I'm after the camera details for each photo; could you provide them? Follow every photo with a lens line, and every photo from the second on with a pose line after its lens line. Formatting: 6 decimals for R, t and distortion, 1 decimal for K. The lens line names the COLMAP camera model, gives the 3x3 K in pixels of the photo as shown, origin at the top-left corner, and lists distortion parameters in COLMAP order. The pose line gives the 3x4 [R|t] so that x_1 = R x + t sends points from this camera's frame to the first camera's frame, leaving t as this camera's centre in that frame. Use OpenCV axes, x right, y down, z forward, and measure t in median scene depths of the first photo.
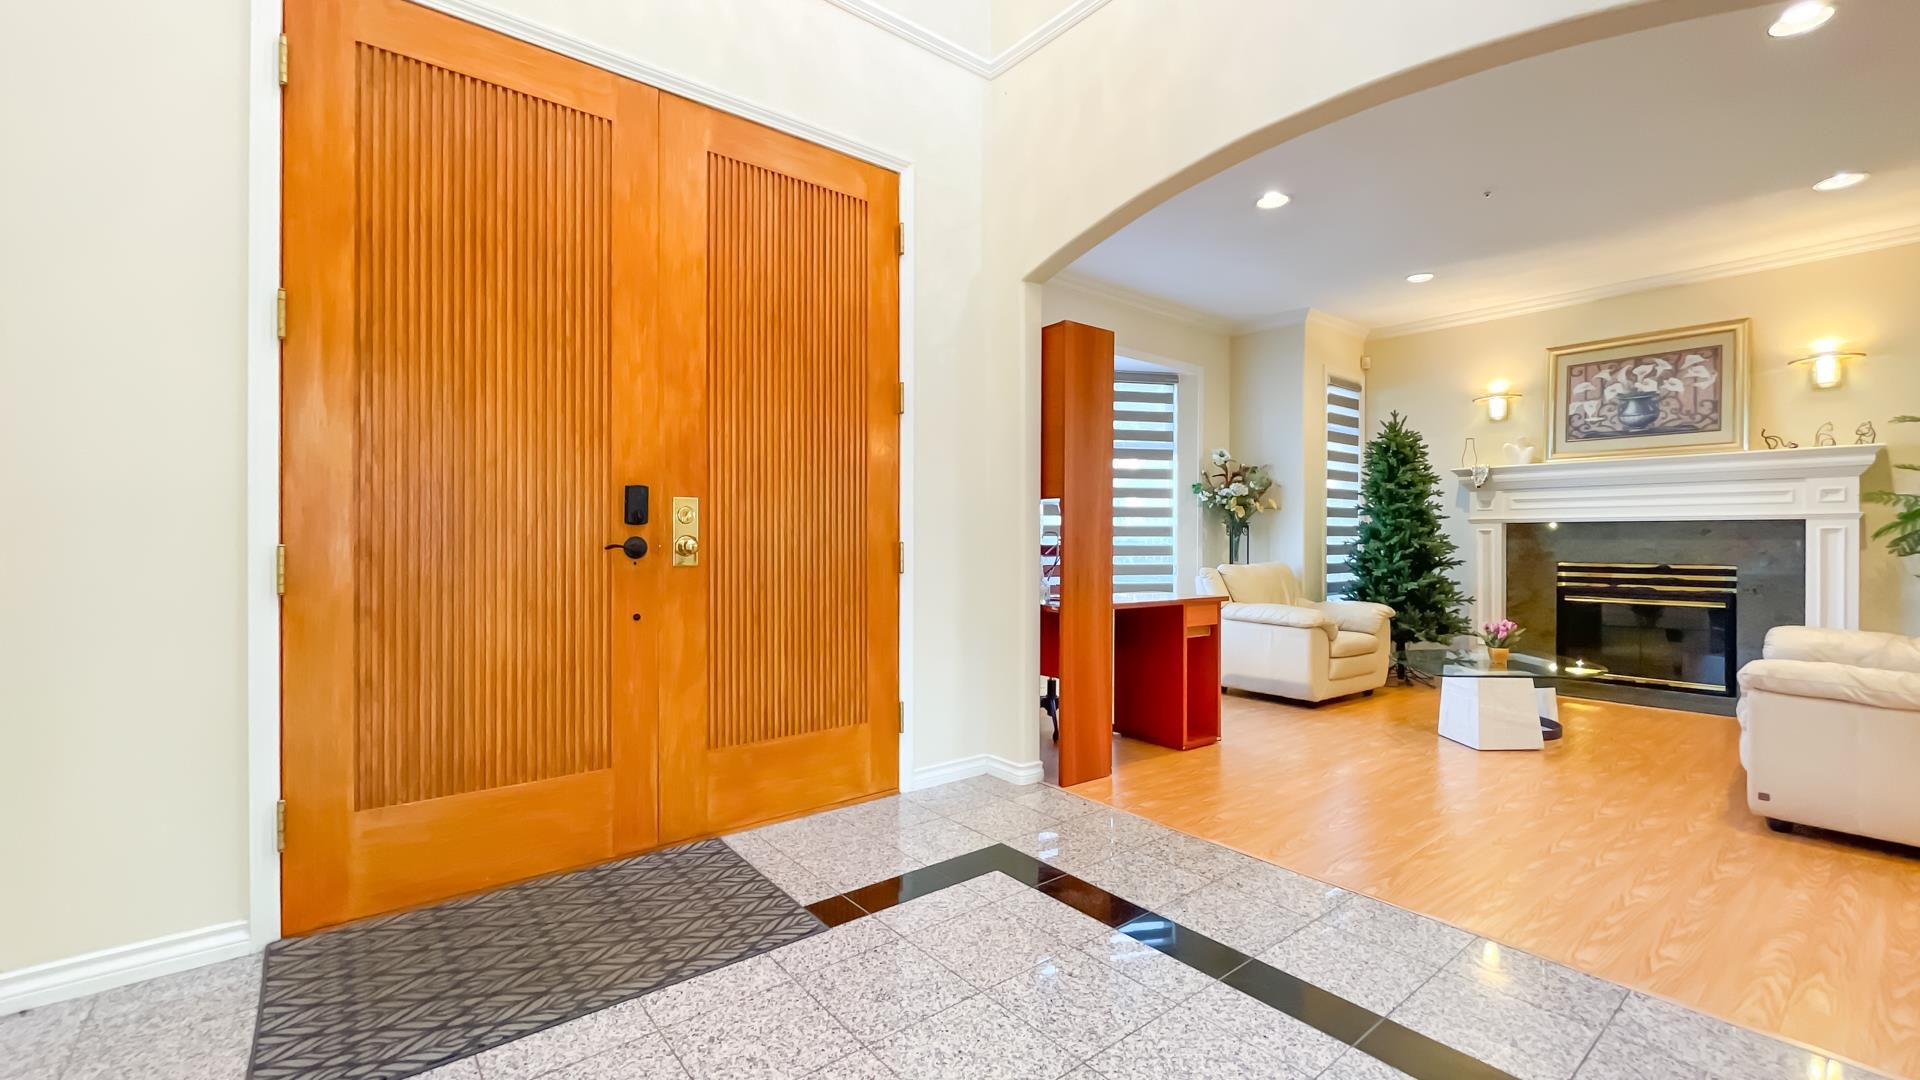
lens RADIAL K [[782.8, 0, 961.4], [0, 782.8, 540.7], [0, 0, 1]] dist [-0.002131, 0.000118]
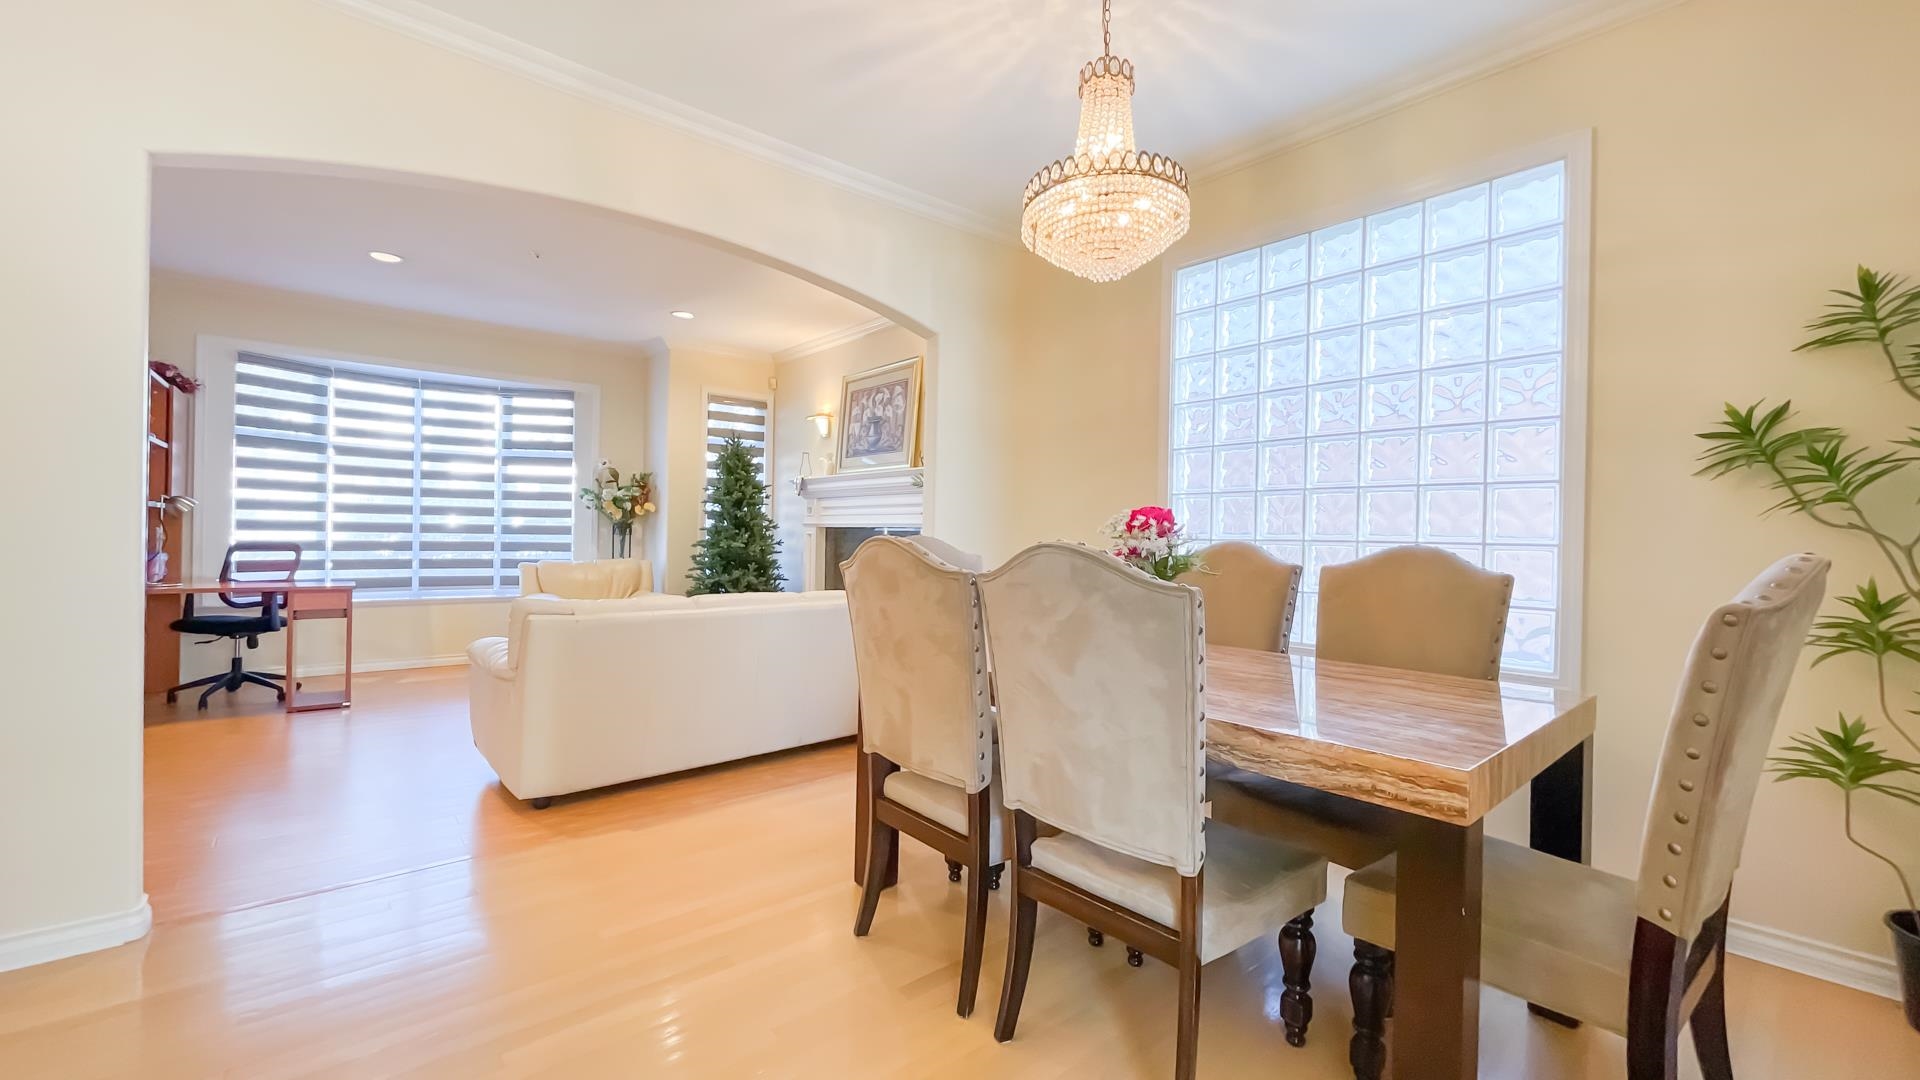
lens RADIAL K [[782.8, 0, 959.8], [0, 782.8, 537.2], [0, 0, 1]] dist [-0.002131, 0.000118]
pose [[0.999304, 0.012657, 0.035096, 0.919406], [-0.012649, 0.999920, -0.000453, -0.010241], [-0.035099, 0.000009, 0.999384, -0.167627]]
